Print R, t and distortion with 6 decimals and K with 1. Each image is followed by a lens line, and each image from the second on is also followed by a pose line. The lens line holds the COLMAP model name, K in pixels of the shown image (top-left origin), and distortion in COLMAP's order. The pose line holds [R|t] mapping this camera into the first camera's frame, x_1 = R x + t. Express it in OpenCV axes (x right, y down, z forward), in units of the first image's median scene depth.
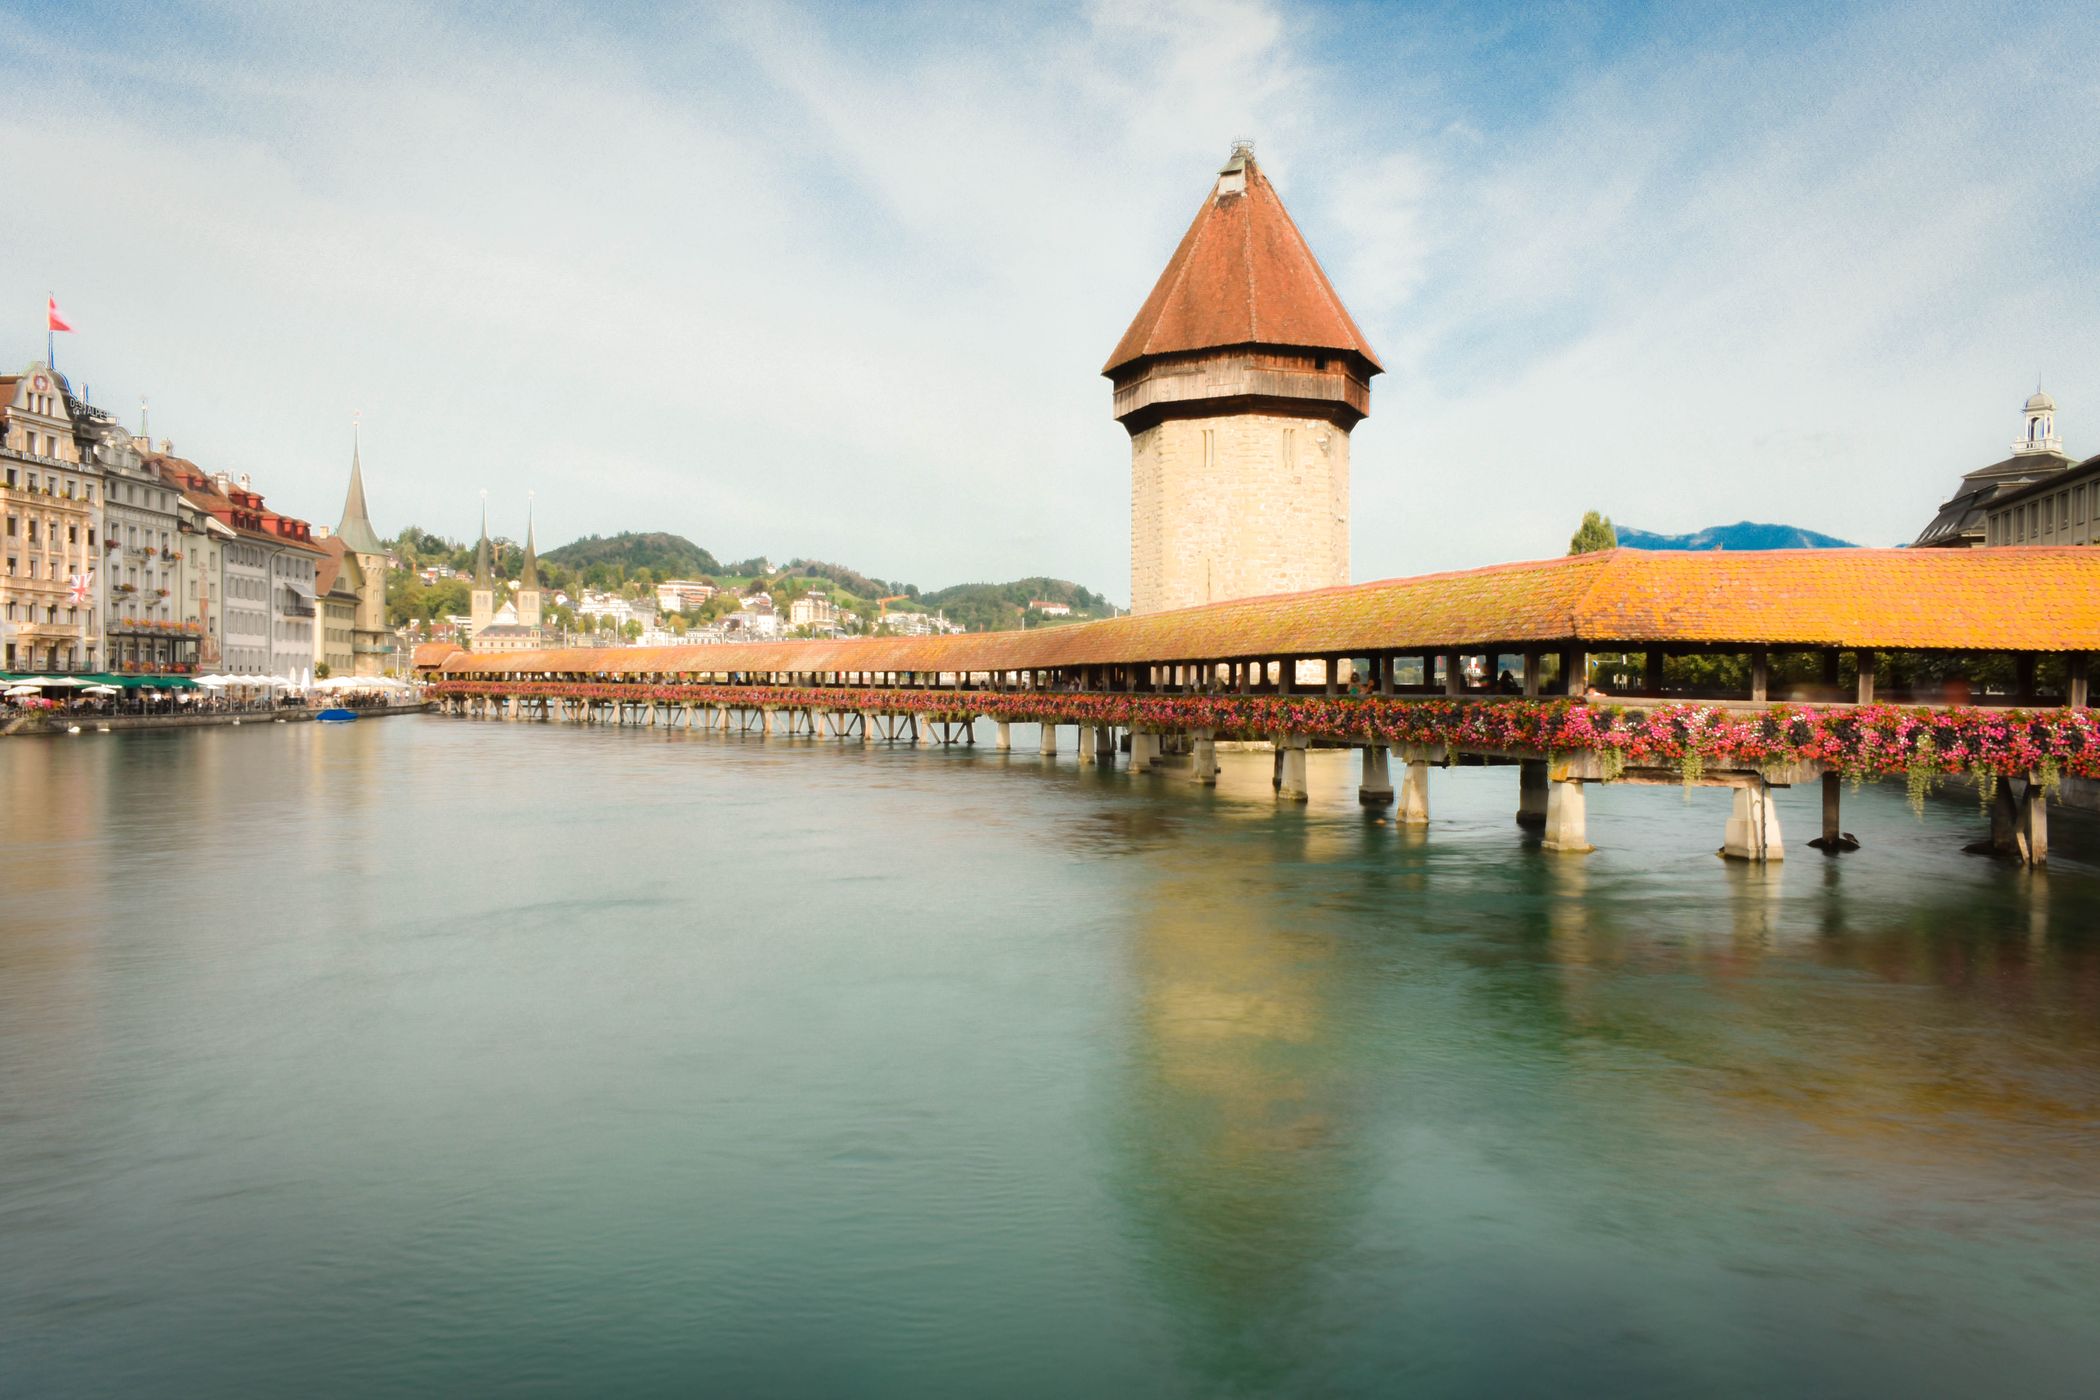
lens RADIAL K [[1568.9, 0, 1050.0], [0, 1568.9, 700.0], [0, 0, 1]] dist [0.074725, -0.001613]
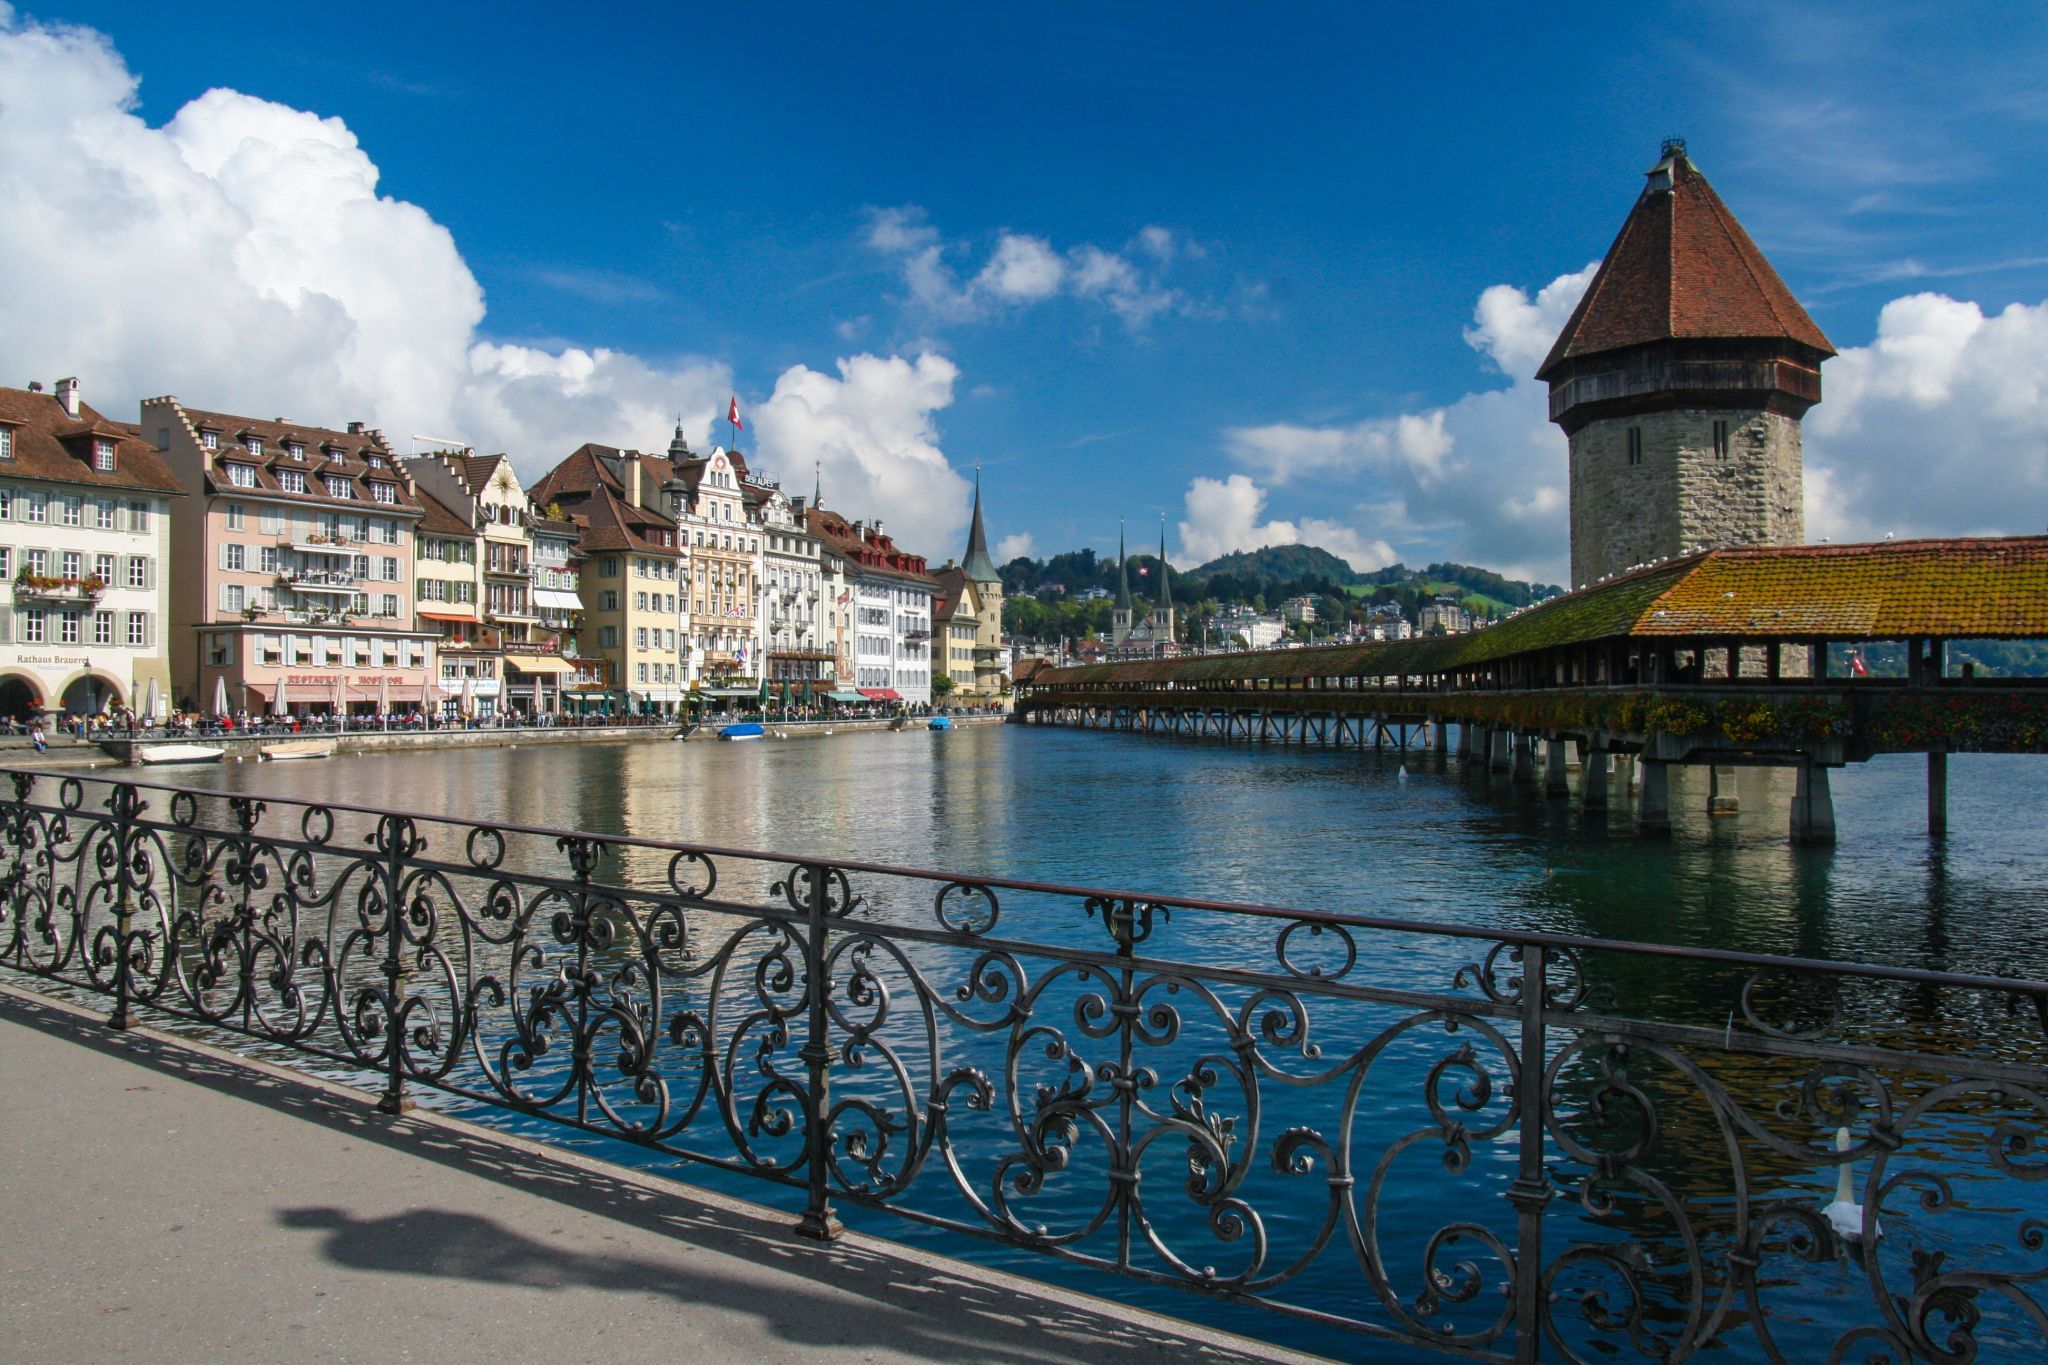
lens RADIAL K [[1594.6, 0, 1024.0], [0, 1594.6, 682.5], [0, 0, 1]] dist [-0.112378, 0.133399]
pose [[0.912230, -0.016169, -0.409359, 0.093872], [0.009108, 0.999774, -0.019193, 0.003570], [0.409577, 0.013780, 0.912172, -0.040381]]
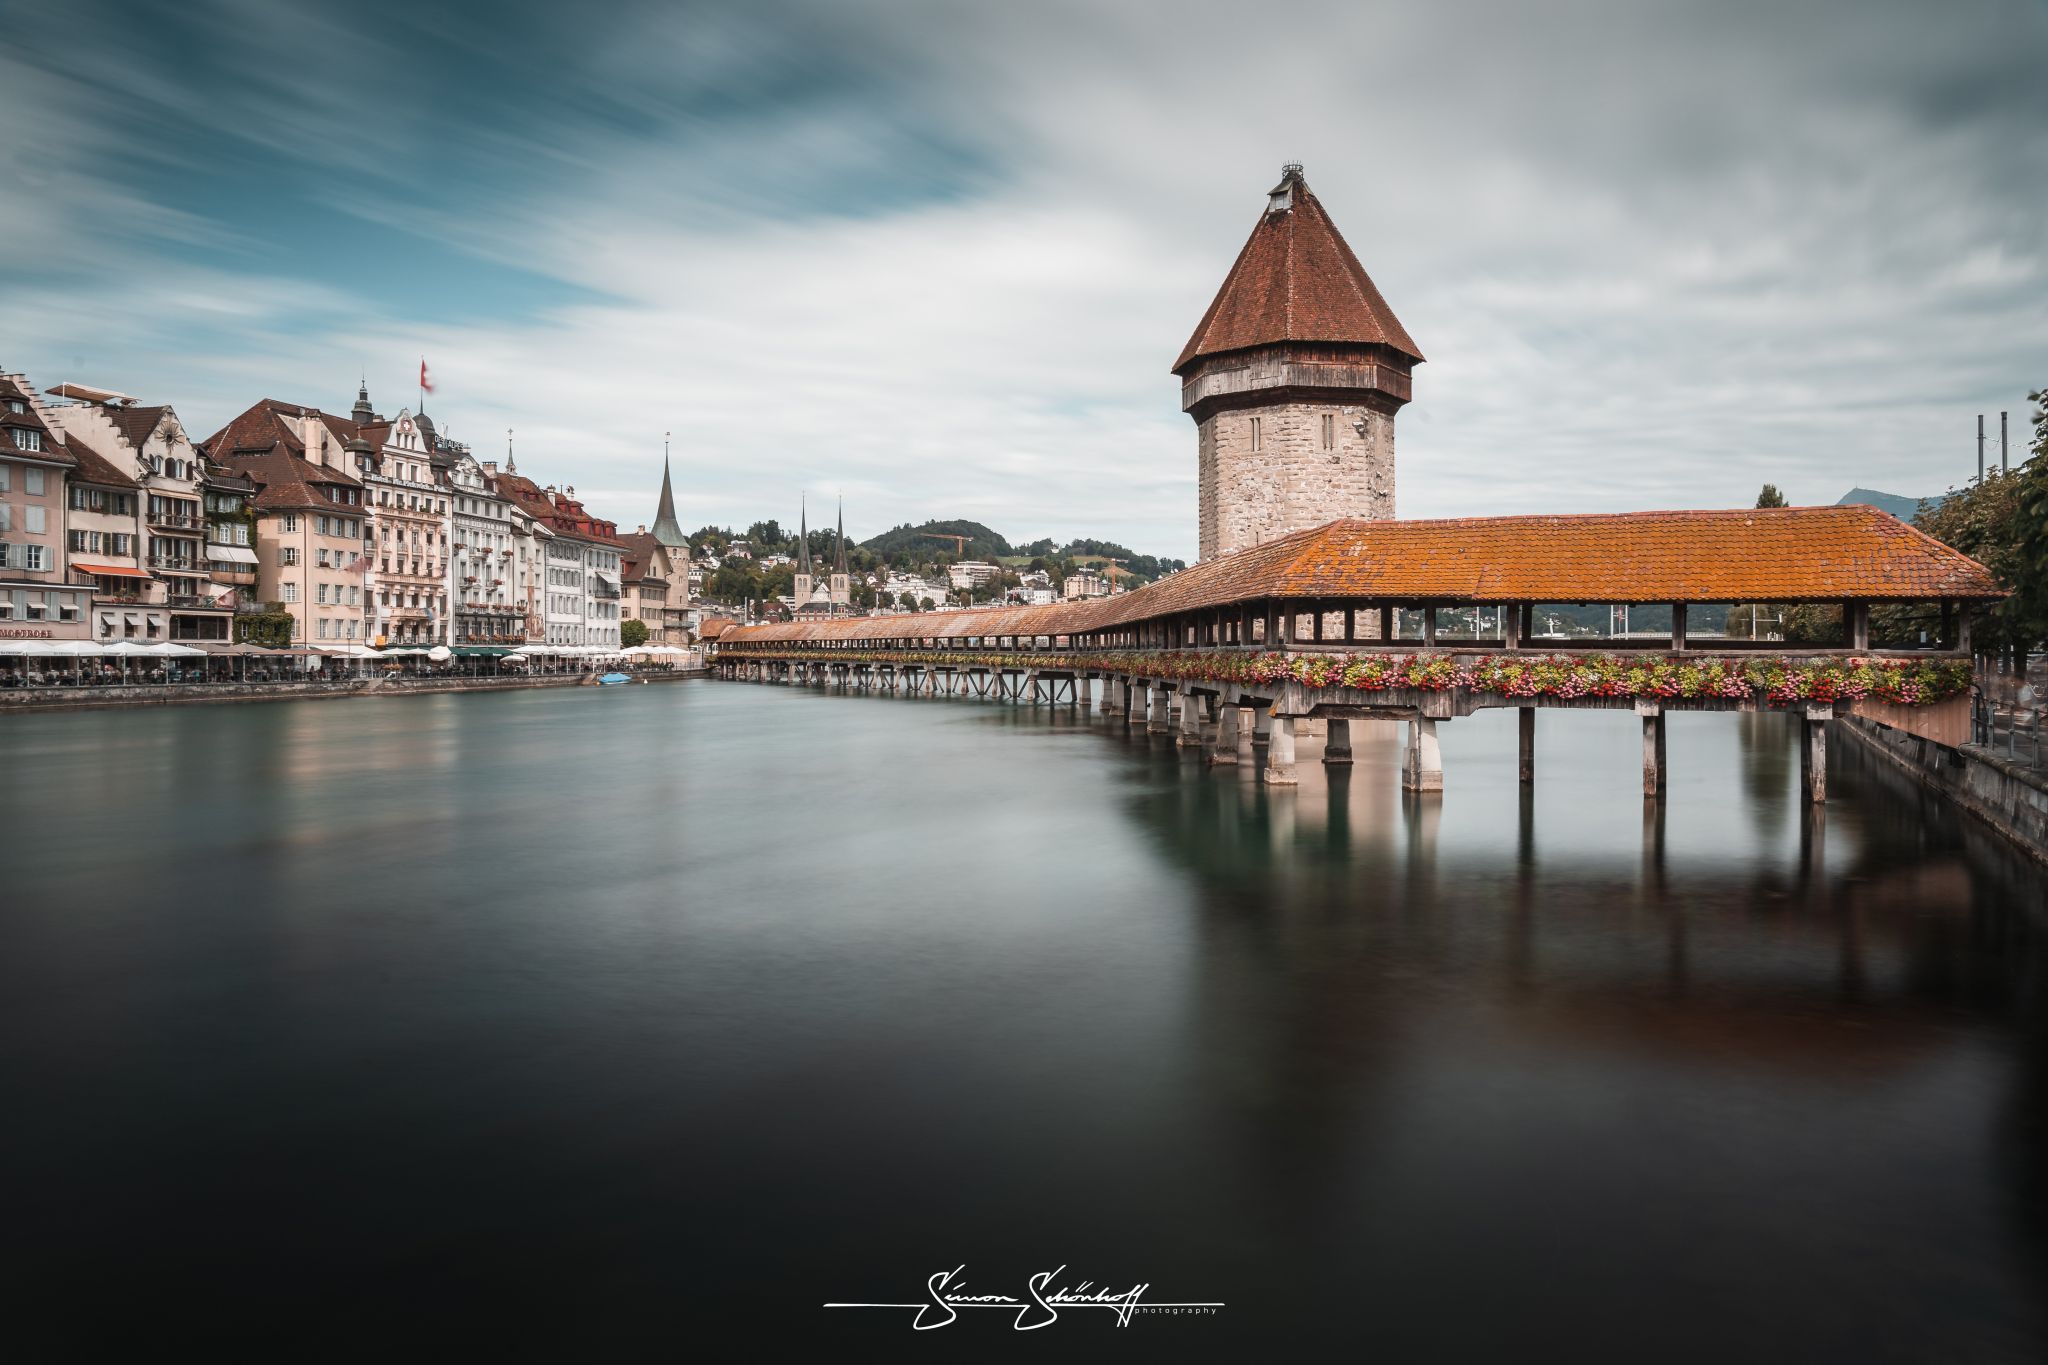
lens RADIAL K [[1414.3, 0, 1026.0], [0, 1414.3, 657.4], [0, 0, 1]] dist [-0.021244, 0.002551]
pose [[0.979056, -0.008902, -0.203398, 0.088857], [0.007891, 0.999952, -0.005782, 0.003139], [0.203440, 0.004056, 0.979079, -0.018041]]
